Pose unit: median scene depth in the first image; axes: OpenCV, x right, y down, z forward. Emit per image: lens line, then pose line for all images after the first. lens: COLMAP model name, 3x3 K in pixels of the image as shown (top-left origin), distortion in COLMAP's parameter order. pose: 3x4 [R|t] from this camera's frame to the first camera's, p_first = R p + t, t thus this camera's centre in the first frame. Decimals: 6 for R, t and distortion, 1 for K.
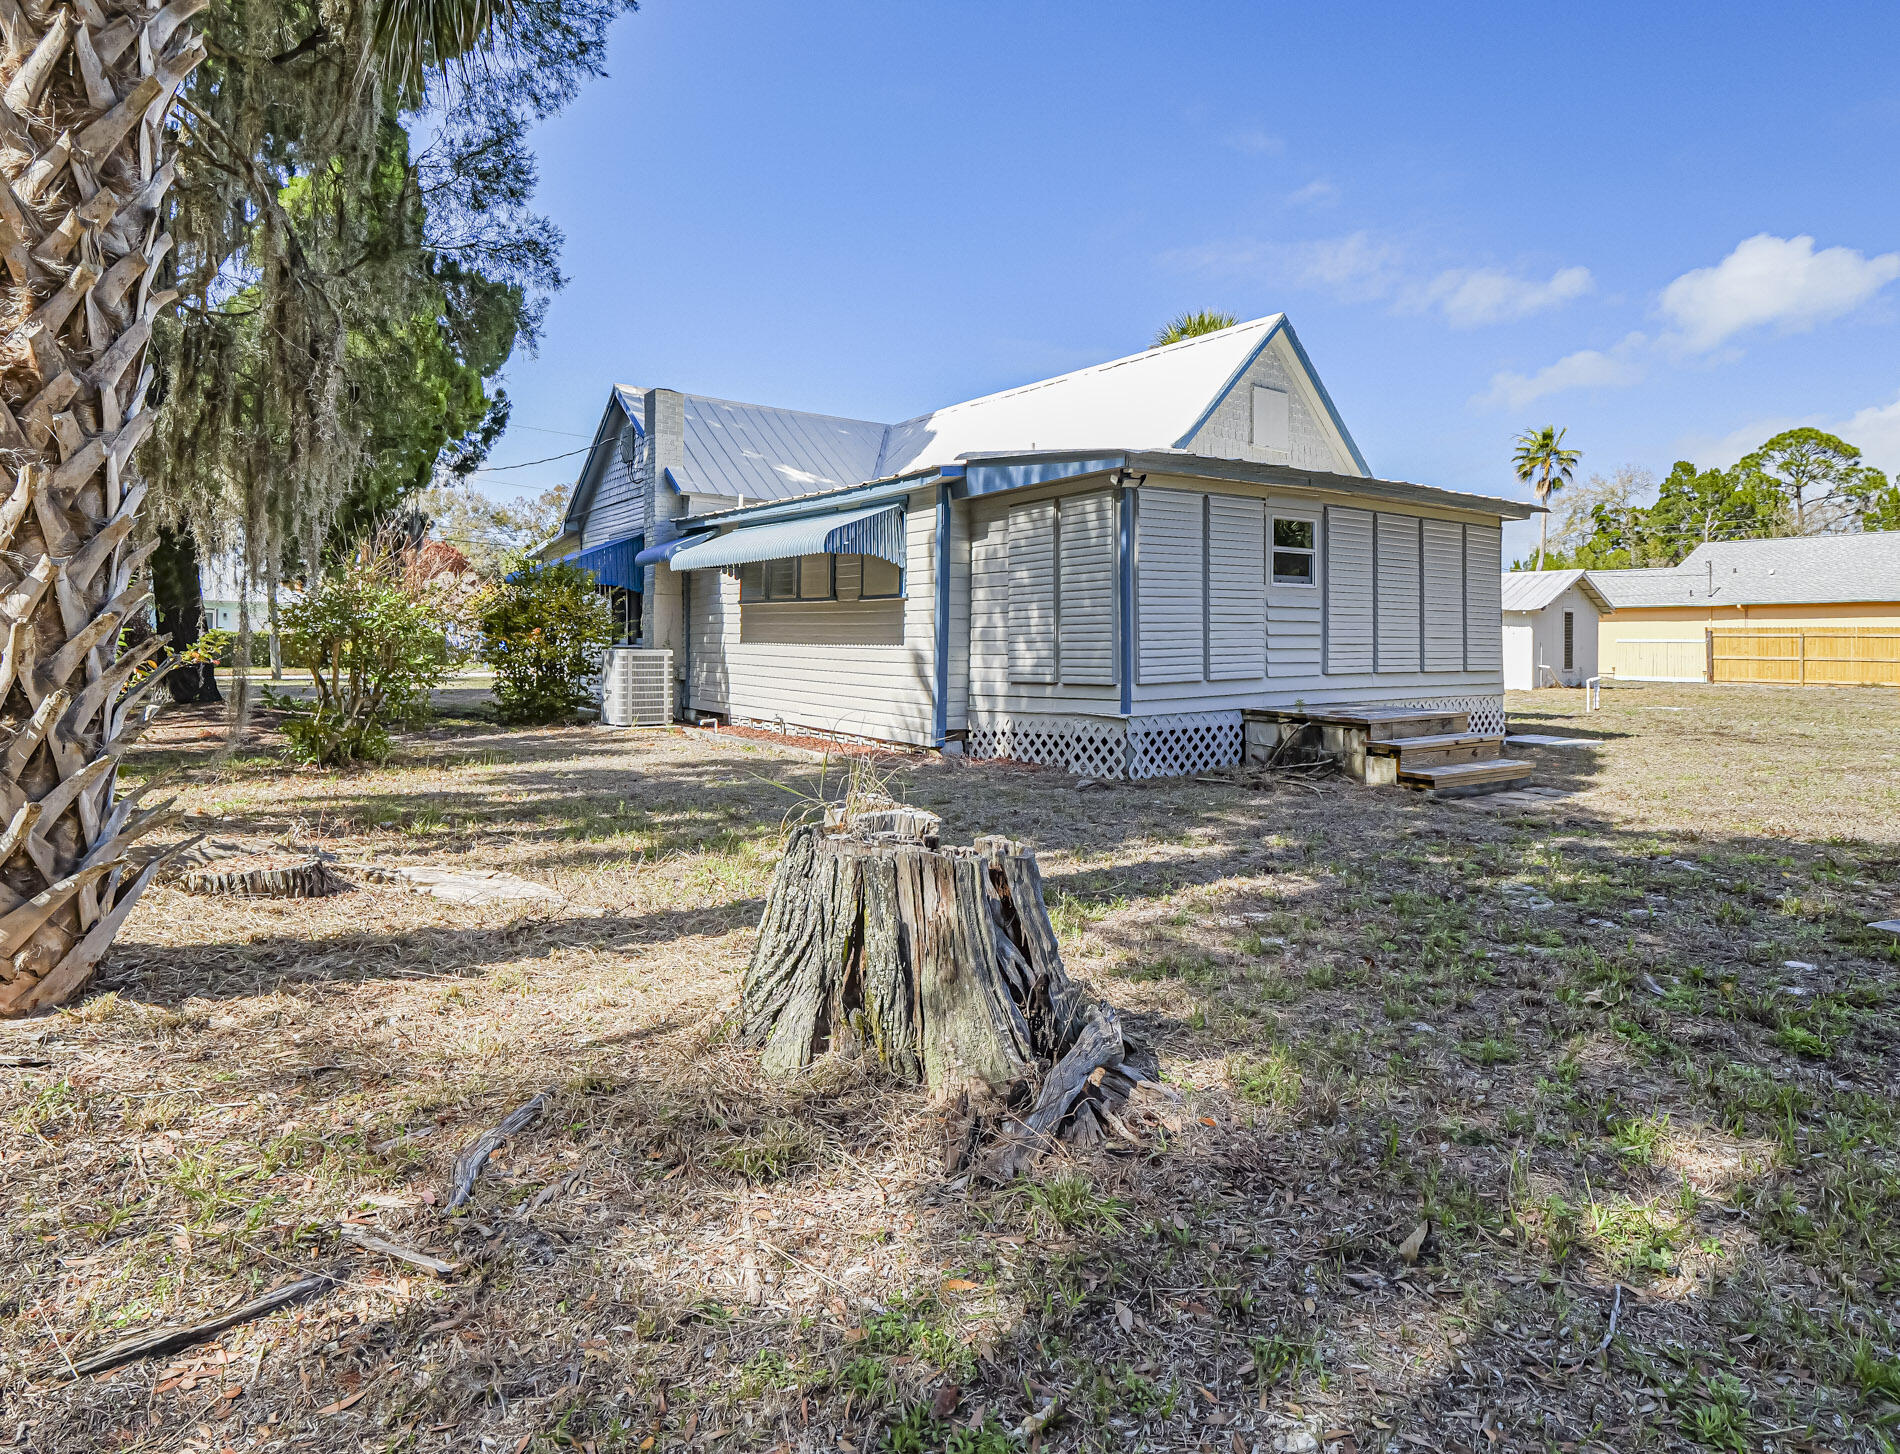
lens RADIAL K [[1077.9, 0, 978.9], [0, 1077.9, 631.0], [0, 0, 1]] dist [0.025286, -0.000229]
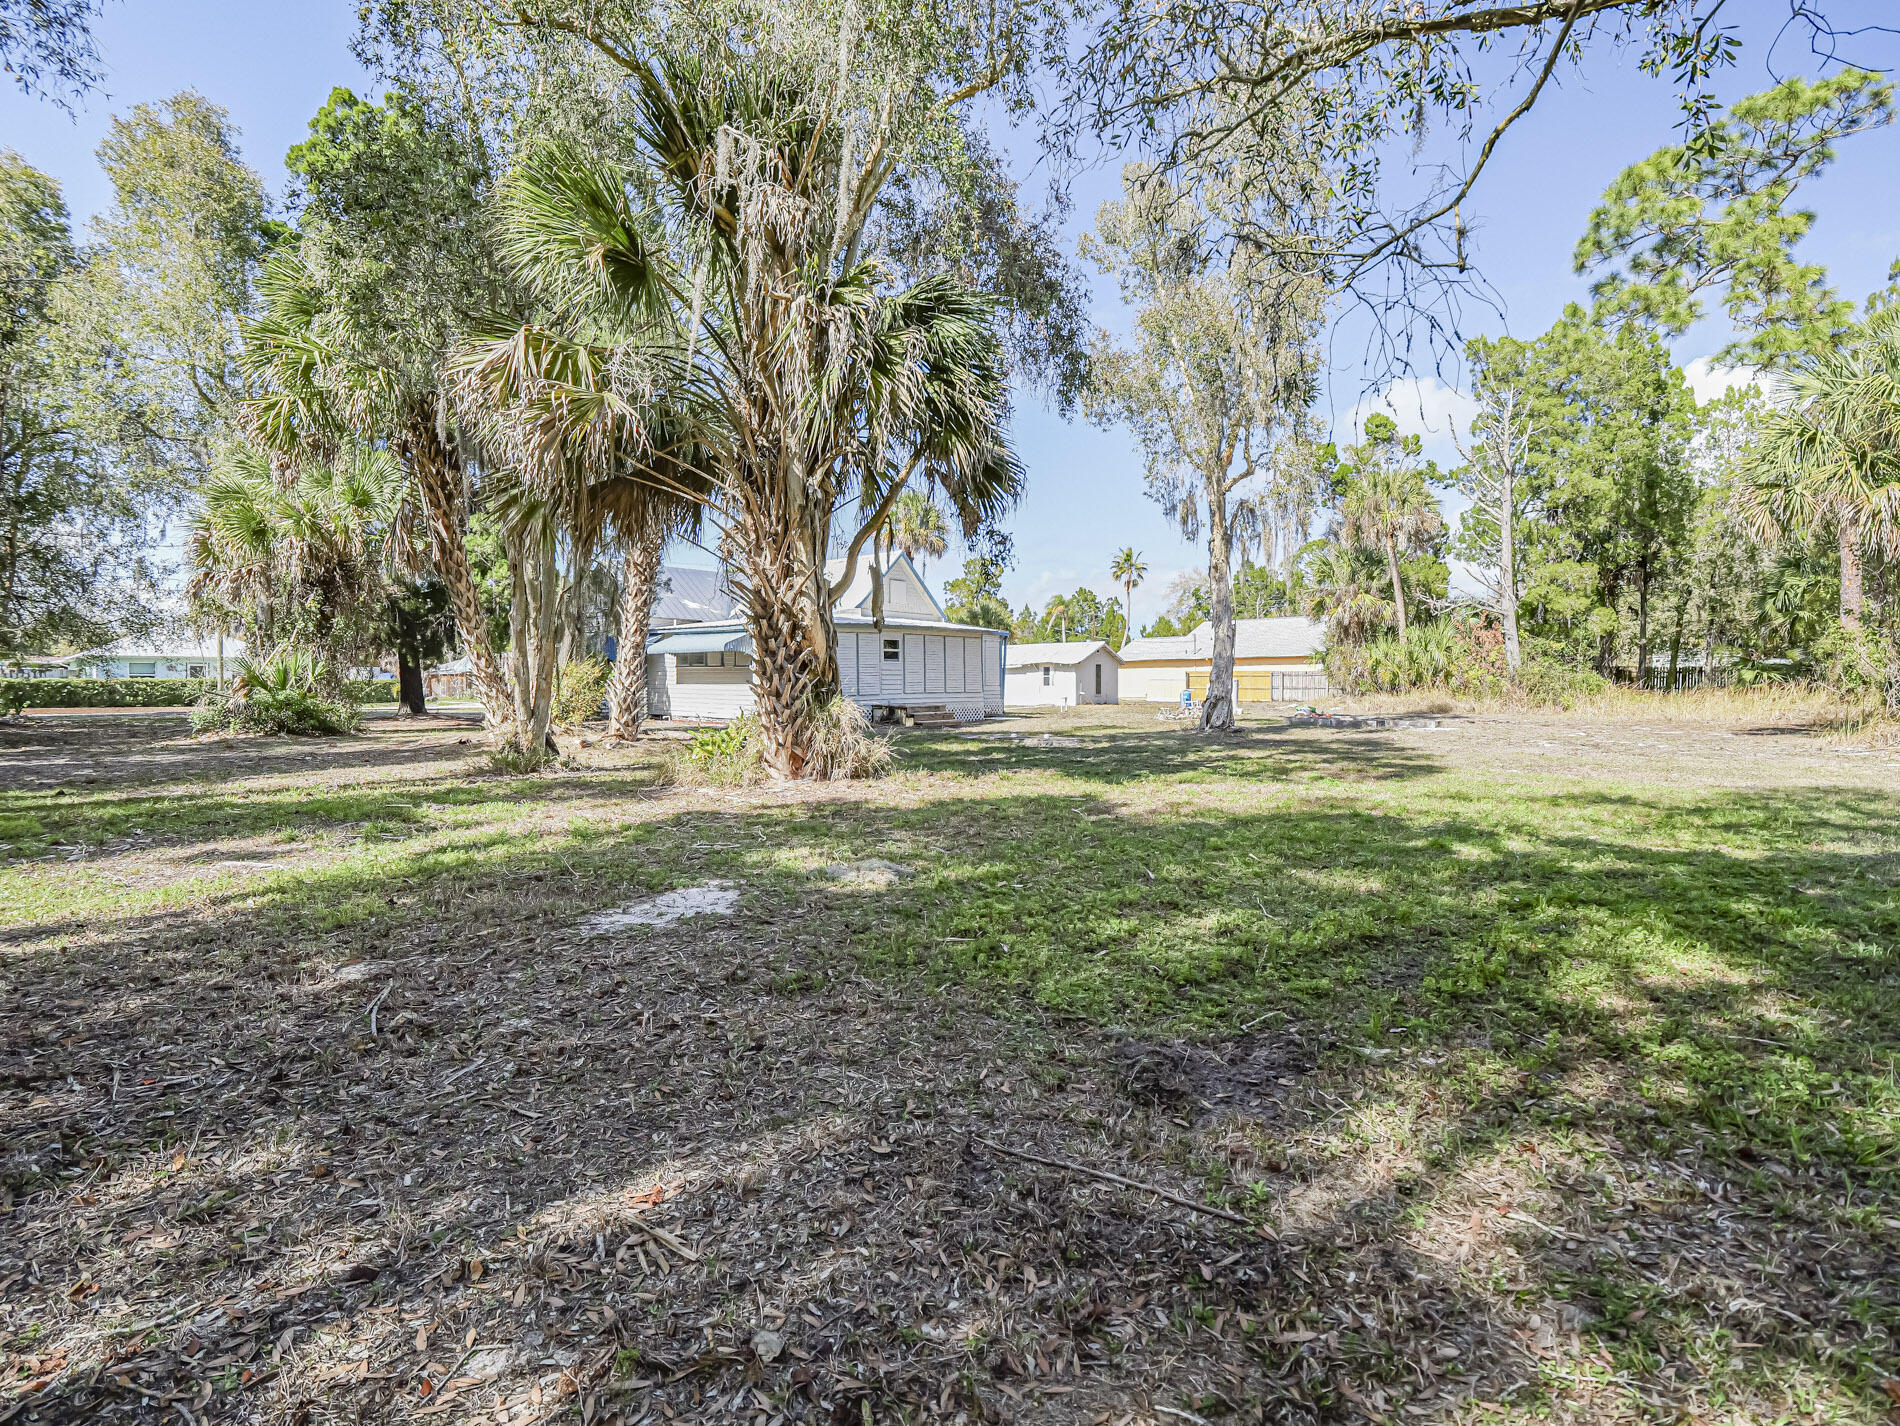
lens RADIAL K [[885.2, 0, 950.0], [0, 885.2, 713.0], [0, 0, 1]] dist [-0.000615, 0.000139]
pose [[0.981333, -0.014757, 0.191749, -0.009952], [0.006026, 0.998922, 0.046037, -0.011673], [-0.192222, -0.044022, 0.980364, -1.054779]]
